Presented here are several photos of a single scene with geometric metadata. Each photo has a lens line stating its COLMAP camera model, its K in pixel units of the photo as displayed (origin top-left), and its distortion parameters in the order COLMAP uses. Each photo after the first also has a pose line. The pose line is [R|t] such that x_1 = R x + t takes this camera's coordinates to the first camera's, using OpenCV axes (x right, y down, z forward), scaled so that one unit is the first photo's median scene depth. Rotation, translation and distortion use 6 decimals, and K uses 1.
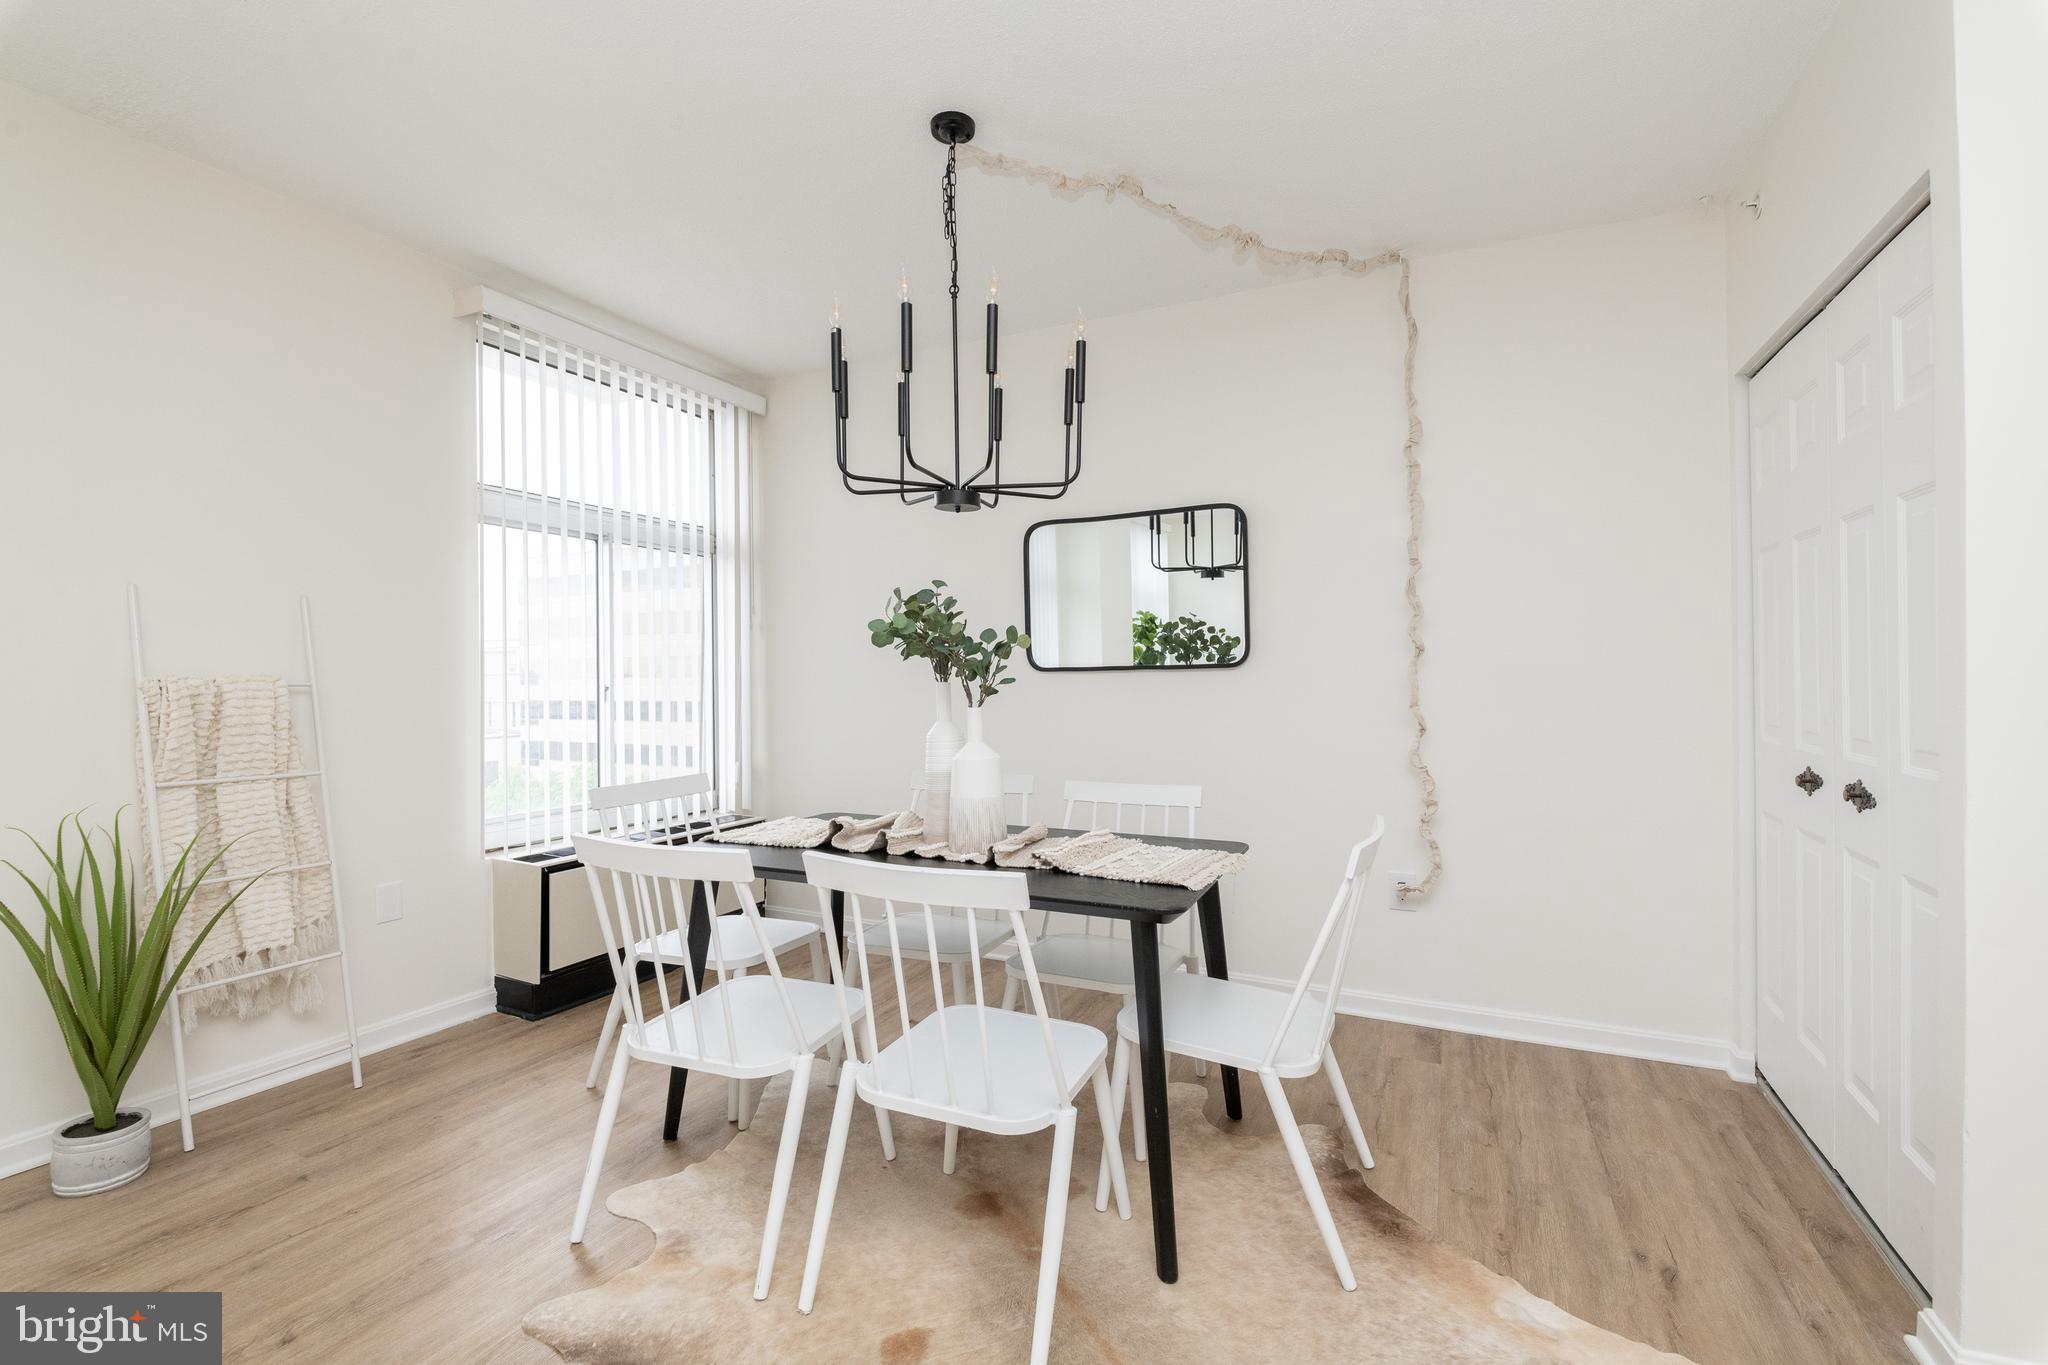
lens RADIAL K [[894.5, 0, 1033.2], [0, 894.5, 675.7], [0, 0, 1]] dist [0.000638, -0.013389]
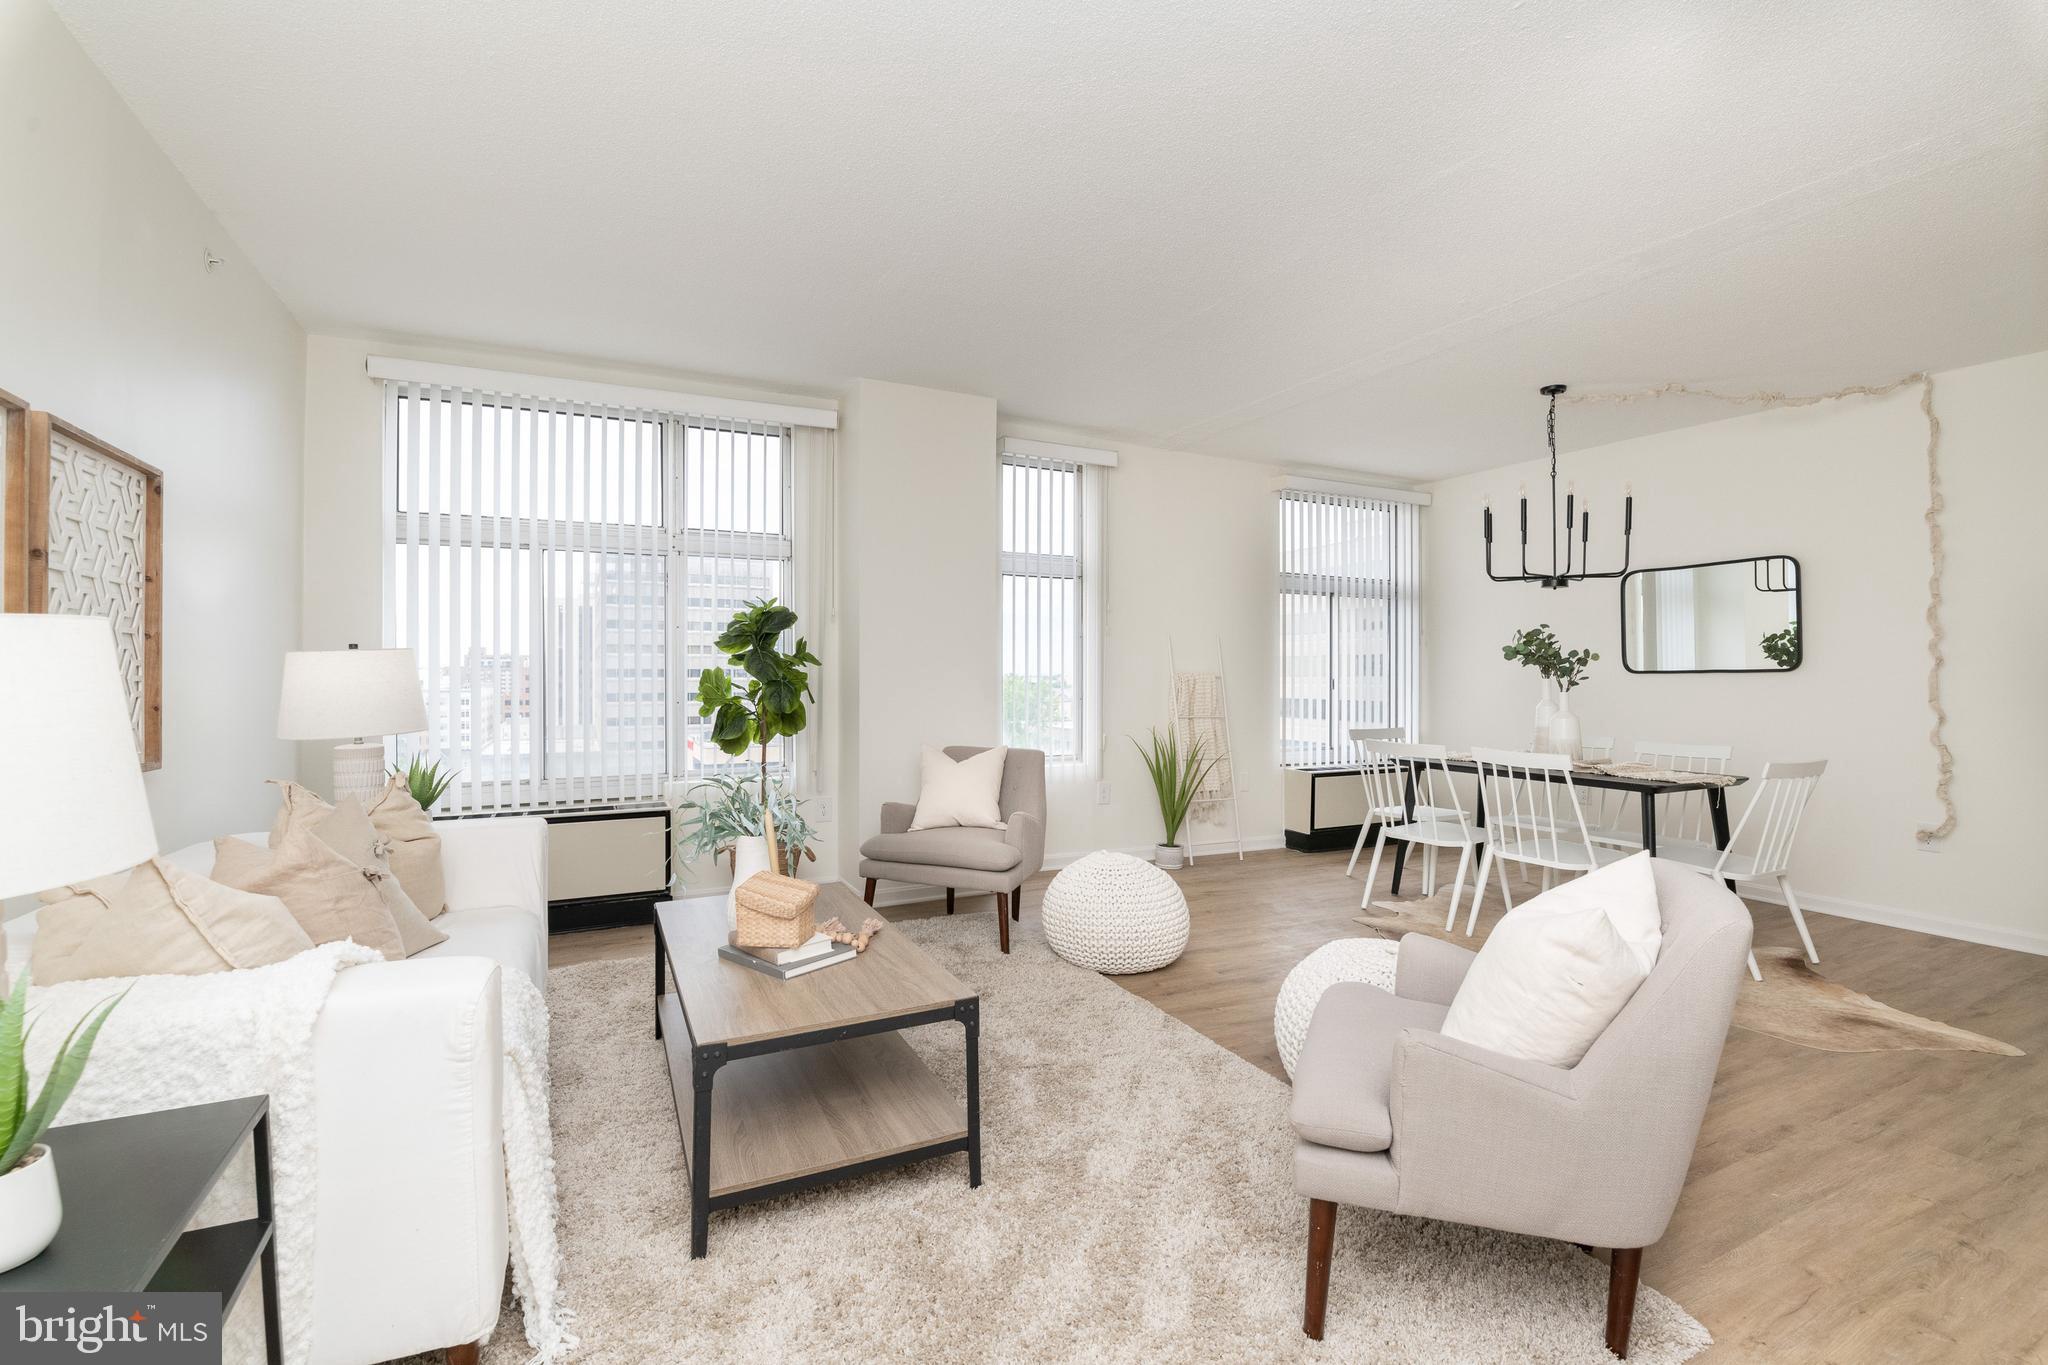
lens RADIAL K [[894.5, 0, 1033.2], [0, 894.5, 675.7], [0, 0, 1]] dist [0.000638, -0.013389]
pose [[0.782951, 0.010817, -0.621990, 0.222184], [-0.008891, 0.999941, 0.006198, -0.000620], [0.622020, 0.000678, 0.783001, -1.135029]]
